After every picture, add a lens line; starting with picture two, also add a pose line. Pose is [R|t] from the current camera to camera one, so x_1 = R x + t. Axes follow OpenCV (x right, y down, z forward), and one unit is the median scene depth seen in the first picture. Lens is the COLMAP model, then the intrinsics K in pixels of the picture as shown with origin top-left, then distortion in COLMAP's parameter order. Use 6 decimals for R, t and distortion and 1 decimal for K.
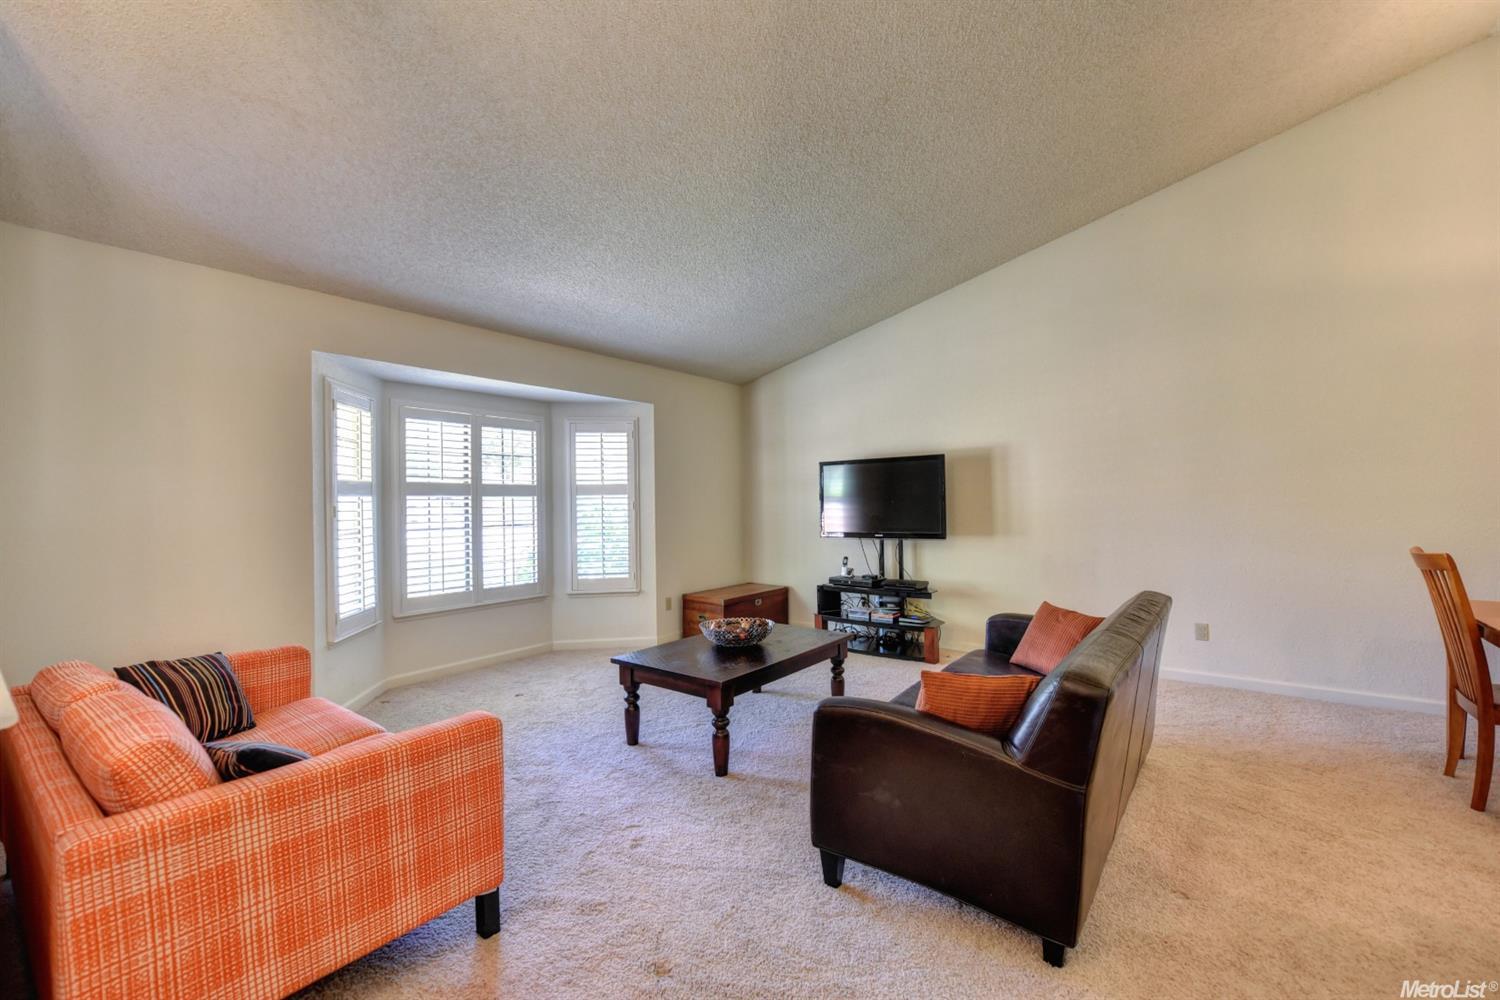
lens RADIAL K [[616.7, 0, 745.1], [0, 616.7, 503.1], [0, 0, 1]] dist [-0.000135, -0.000045]
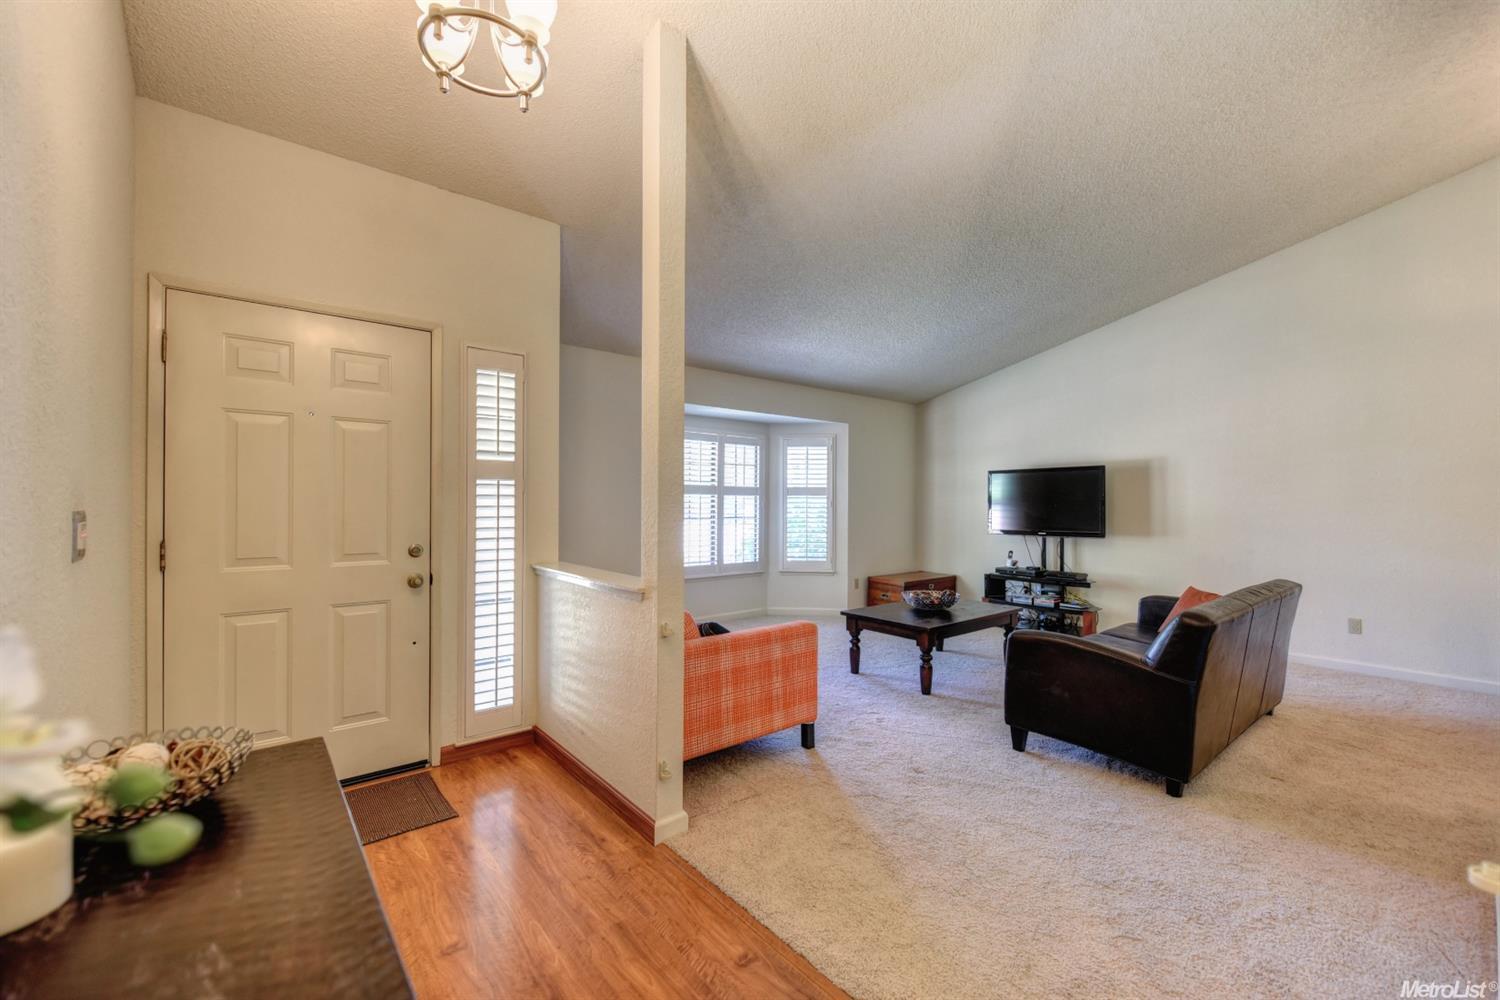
lens RADIAL K [[594.2, 0, 747.1], [0, 594.2, 502.8], [0, 0, 1]] dist [-0.001804, -0.000640]
pose [[0.973622, 0.018577, -0.227410, -0.080898], [-0.018652, 0.999824, 0.001819, 0.002306], [0.227404, 0.002470, 0.973797, -0.253817]]
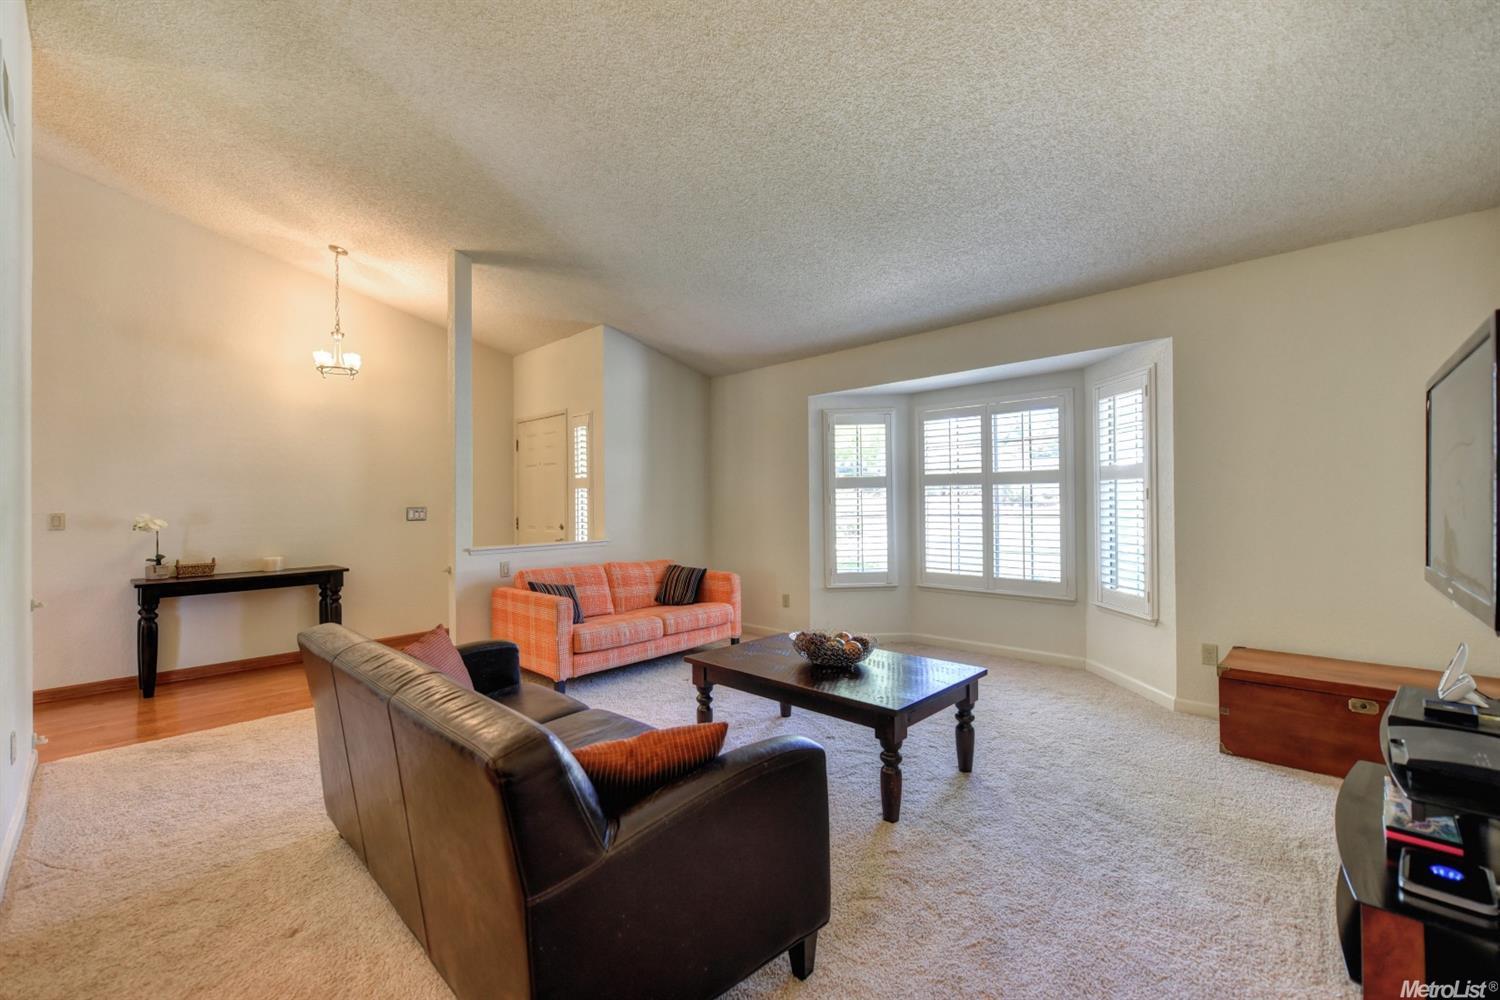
lens RADIAL K [[616.7, 0, 745.1], [0, 616.7, 503.1], [0, 0, 1]] dist [-0.000135, -0.000045]
pose [[-0.105350, 0.014465, -0.994330, 0.612750], [0.012786, 0.999831, 0.013190, 0.000122], [0.994353, -0.011324, -0.105517, 0.704799]]
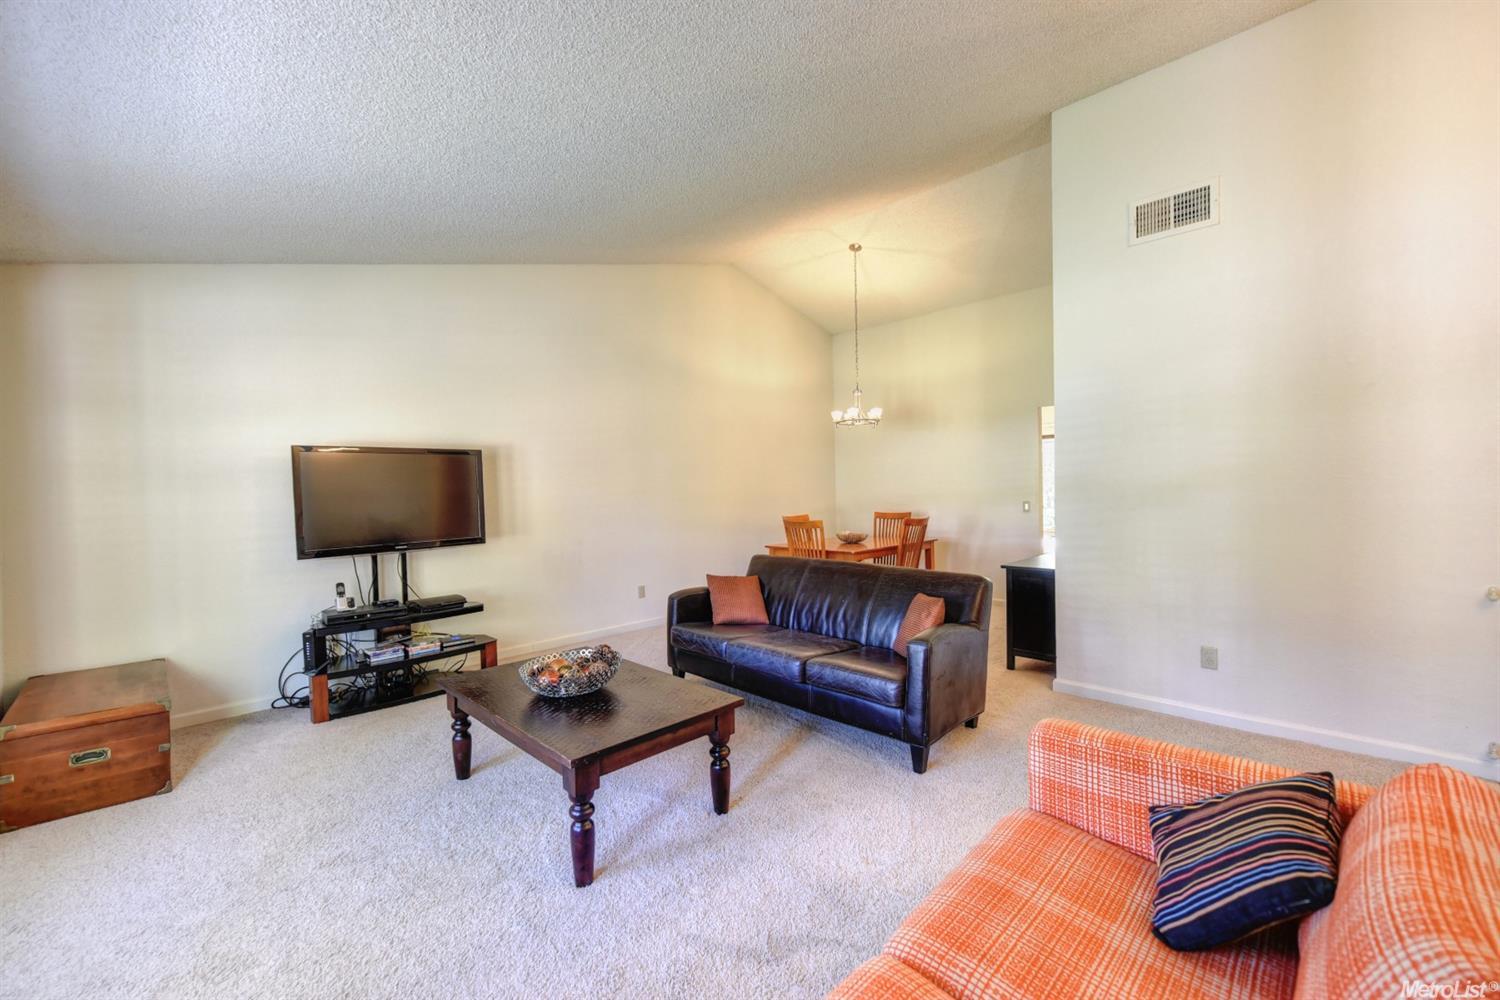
lens RADIAL K [[616.7, 0, 745.1], [0, 616.7, 503.1], [0, 0, 1]] dist [-0.000135, -0.000045]
pose [[0.134563, -0.010995, 0.990844, -0.520602], [0.024146, 0.999678, 0.007814, 0.001467], [-0.990611, 0.022873, 0.134785, 0.494977]]
